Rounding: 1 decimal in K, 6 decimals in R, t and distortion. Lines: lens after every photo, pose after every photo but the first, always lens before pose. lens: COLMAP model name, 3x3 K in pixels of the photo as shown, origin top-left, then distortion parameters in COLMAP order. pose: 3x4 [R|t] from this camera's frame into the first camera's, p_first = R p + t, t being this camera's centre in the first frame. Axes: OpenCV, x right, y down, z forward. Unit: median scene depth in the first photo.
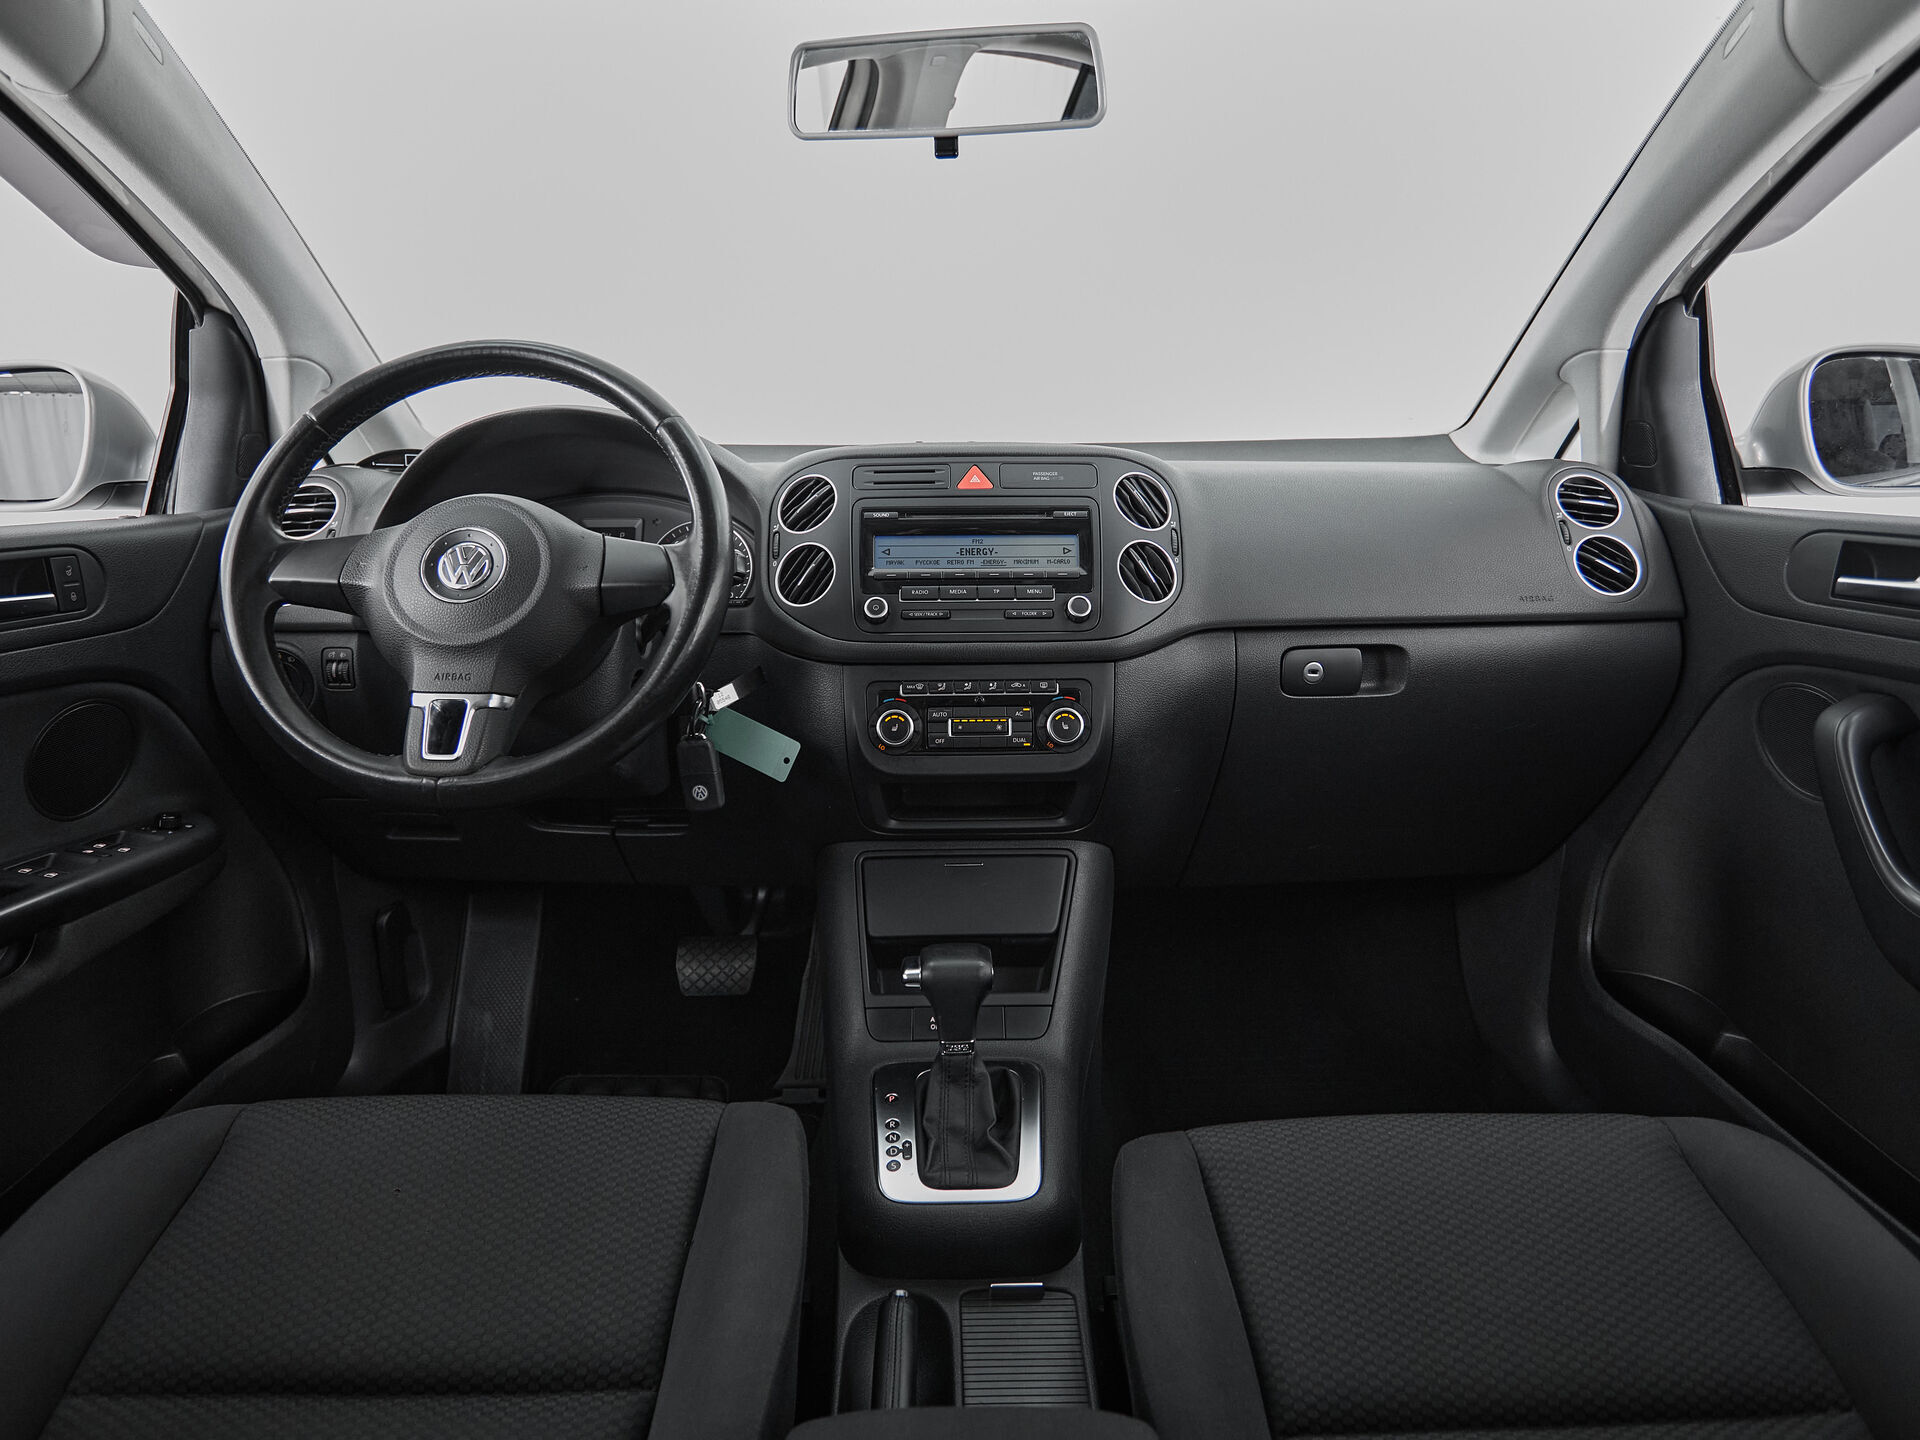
lens RADIAL K [[1143.3, 0, 962.7], [0, 1143.3, 692.6], [0, 0, 1]] dist [-0.000085, -0.001398]
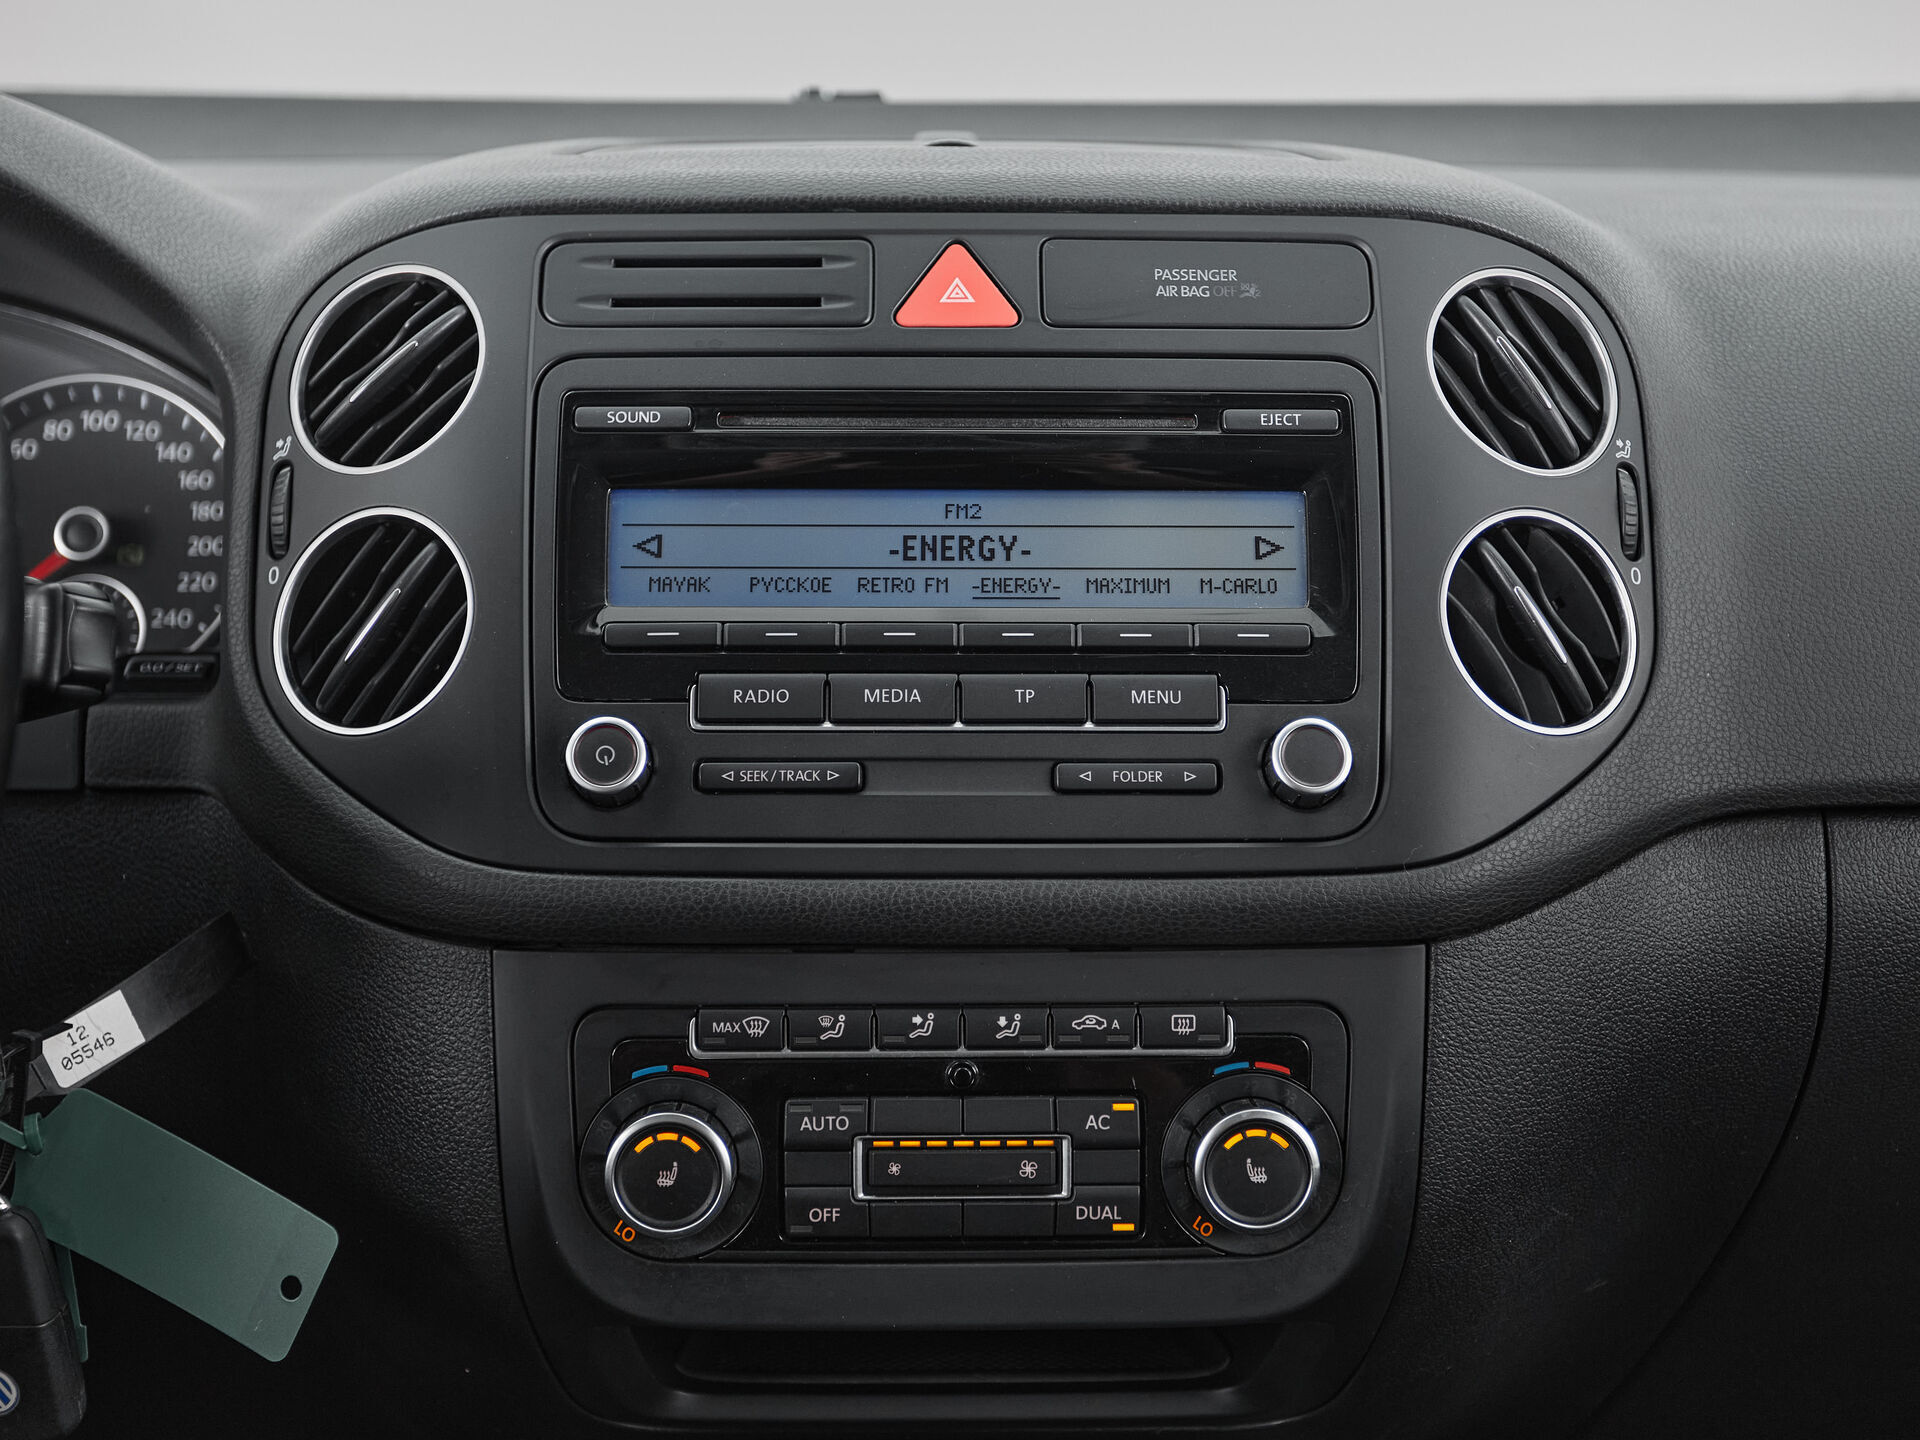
lens RADIAL K [[2448.5, 0, 959.3], [0, 2448.5, 680.8], [0, 0, 1]] dist [0.014207, 0.040923]
pose [[0.999934, 0.010749, 0.004123, 0.010023], [-0.010953, 0.998526, 0.053153, -0.122586], [-0.003546, -0.053195, 0.998578, 0.372015]]
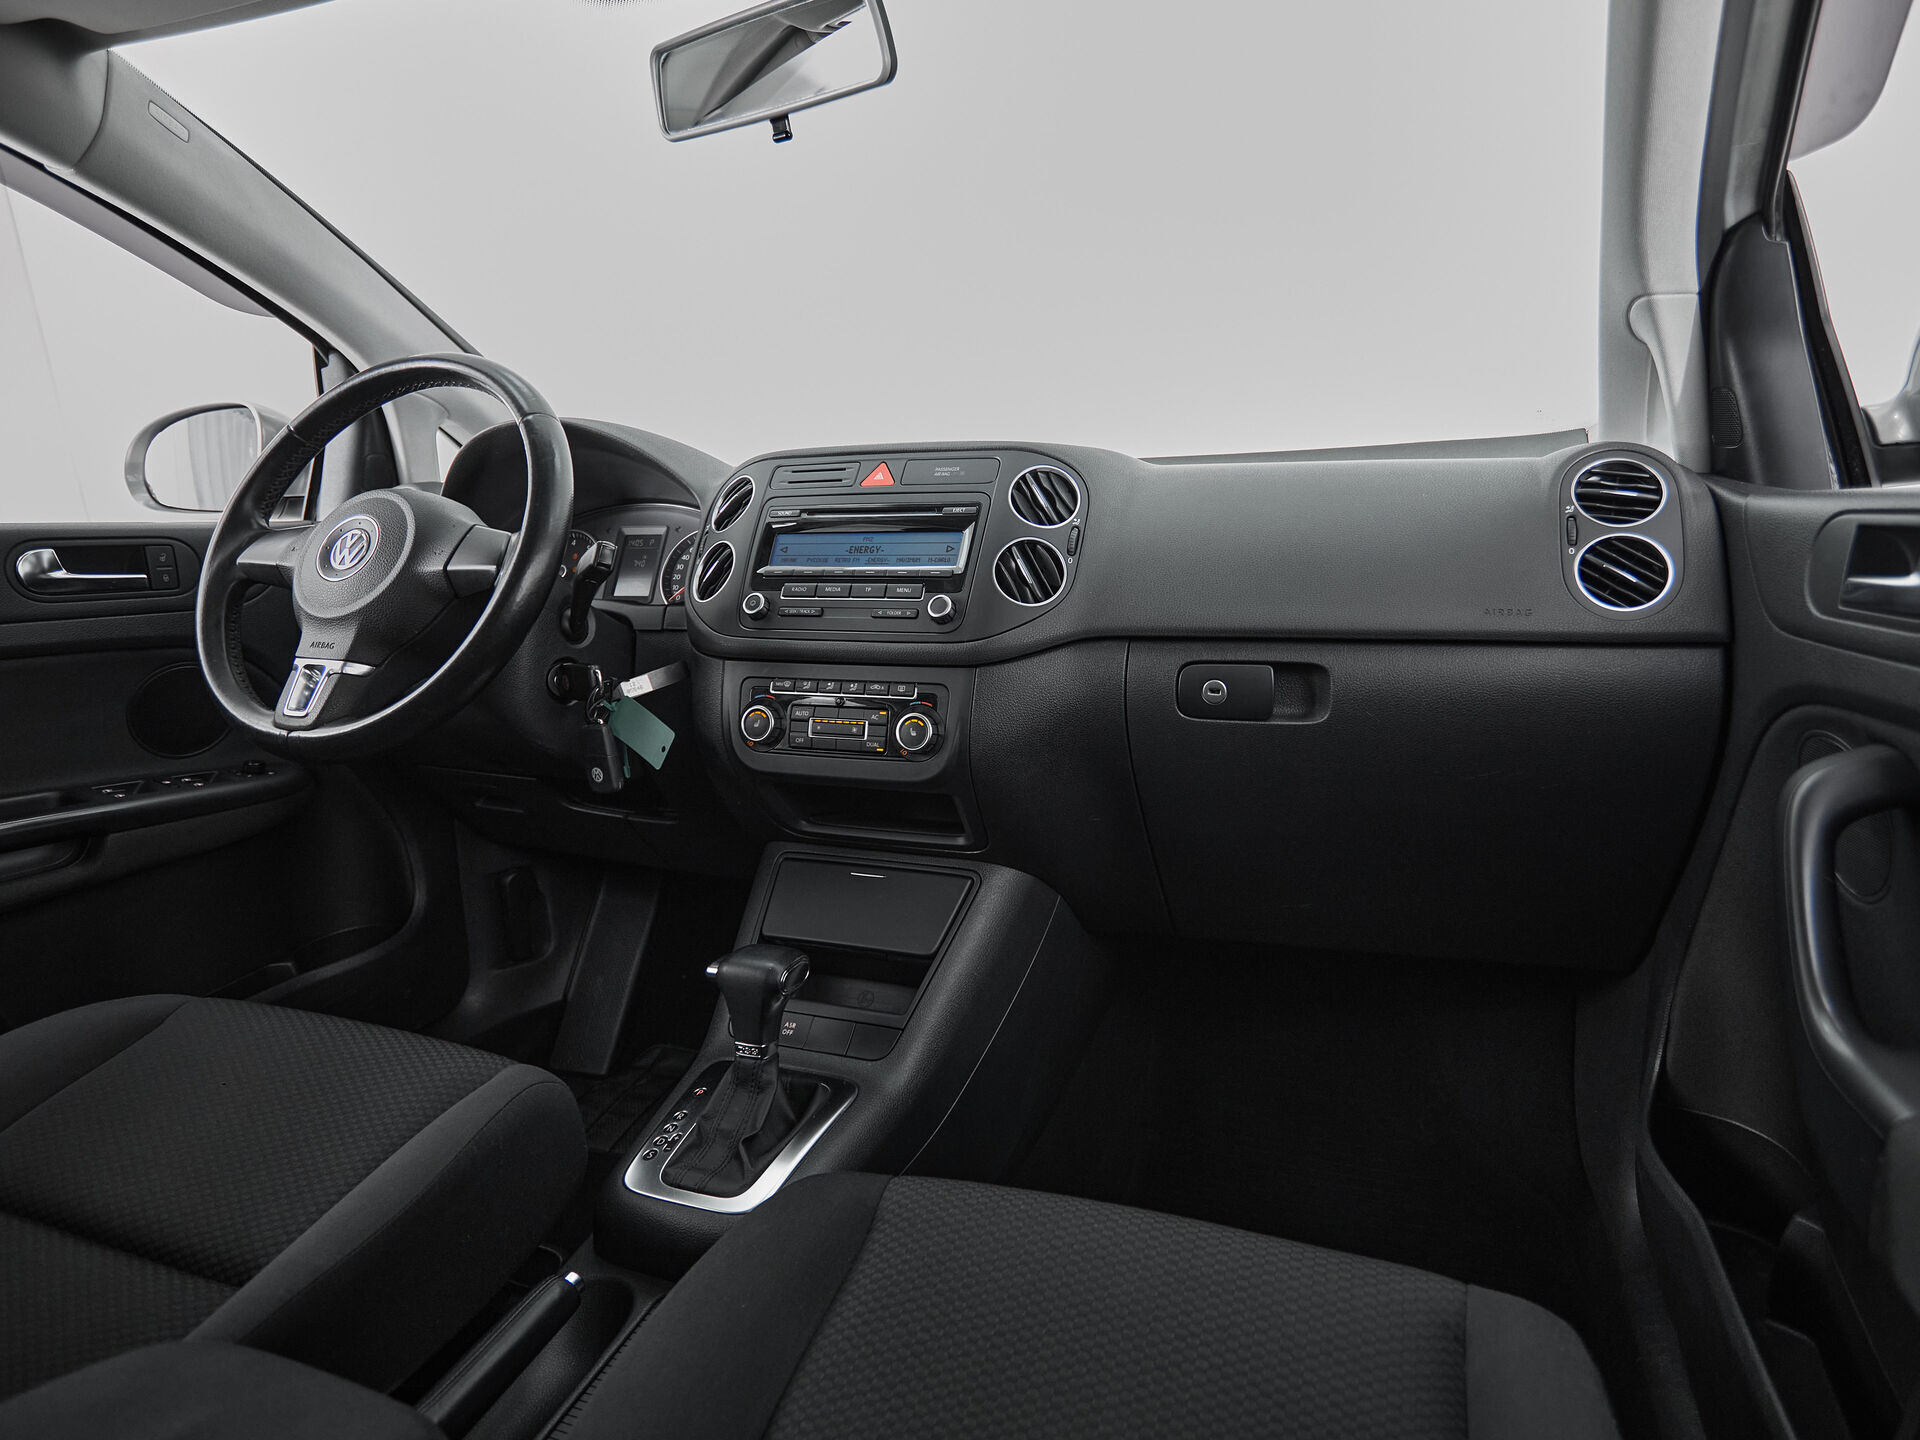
lens RADIAL K [[1114.6, 0, 1019.7], [0, 1114.6, 732.7], [0, 0, 1]] dist [0.000969, 0.000698]
pose [[0.933551, 0.059490, -0.353472, 0.477733], [-0.063971, 0.997951, -0.000996, 0.023979], [0.352689, 0.023542, 0.935444, 0.166208]]
